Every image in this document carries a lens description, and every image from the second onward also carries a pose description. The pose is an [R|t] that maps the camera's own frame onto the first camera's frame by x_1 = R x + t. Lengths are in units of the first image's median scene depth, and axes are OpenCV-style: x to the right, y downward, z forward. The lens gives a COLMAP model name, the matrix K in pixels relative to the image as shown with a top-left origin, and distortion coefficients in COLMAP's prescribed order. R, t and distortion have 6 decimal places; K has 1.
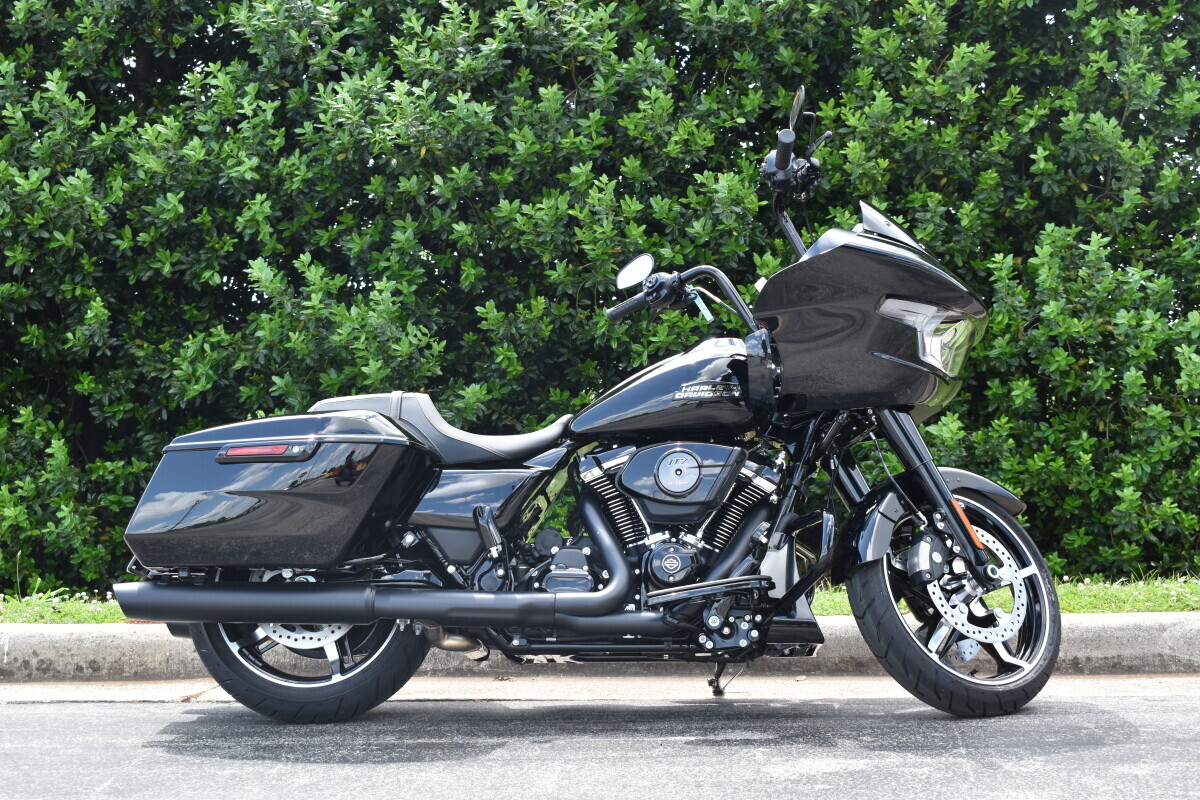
lens RADIAL K [[1988.6, 0, 599.7], [0, 1988.6, 401.6], [0, 0, 1]] dist [-0.045216, 0.000000]
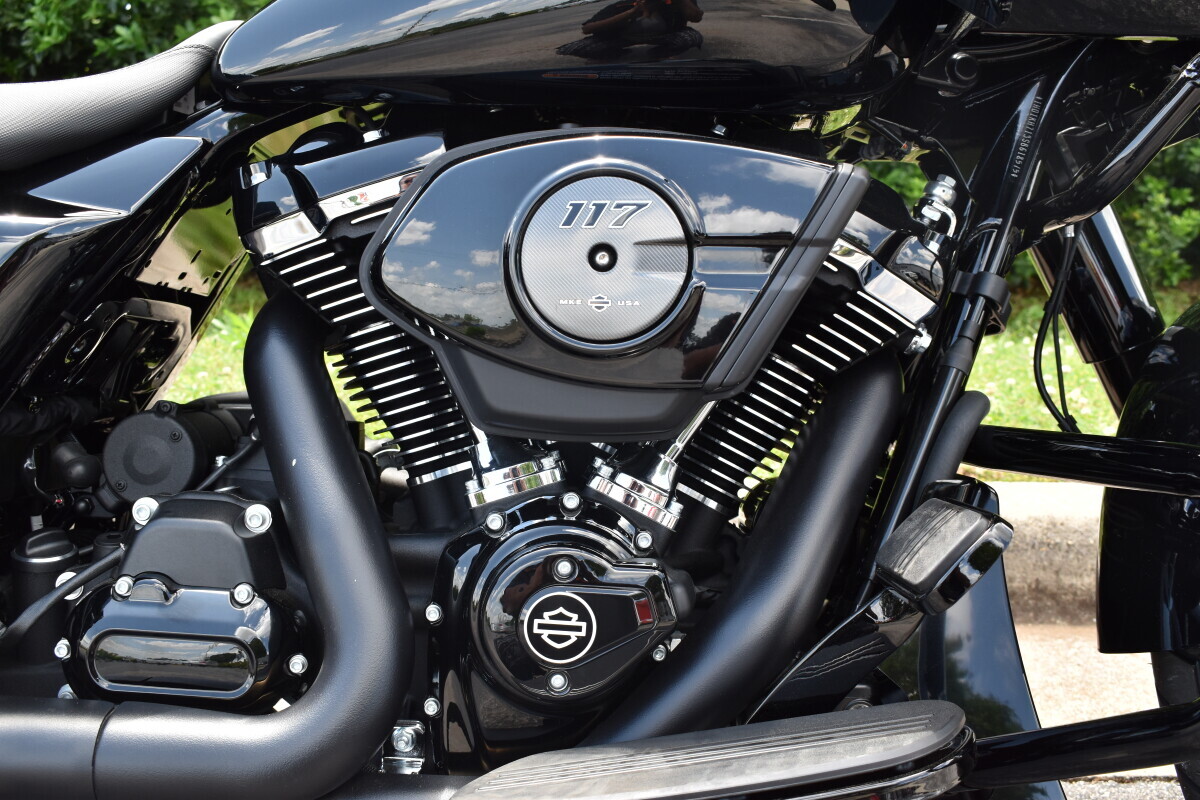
lens RADIAL K [[1253.5, 0, 600.3], [0, 1253.5, 398.1], [0, 0, 1]] dist [-0.066901, 0.000000]
pose [[0.997048, 0.026159, 0.072191, 0.028000], [-0.042732, 0.970167, 0.238643, 0.014939], [-0.063795, -0.241023, 0.968420, 0.823187]]
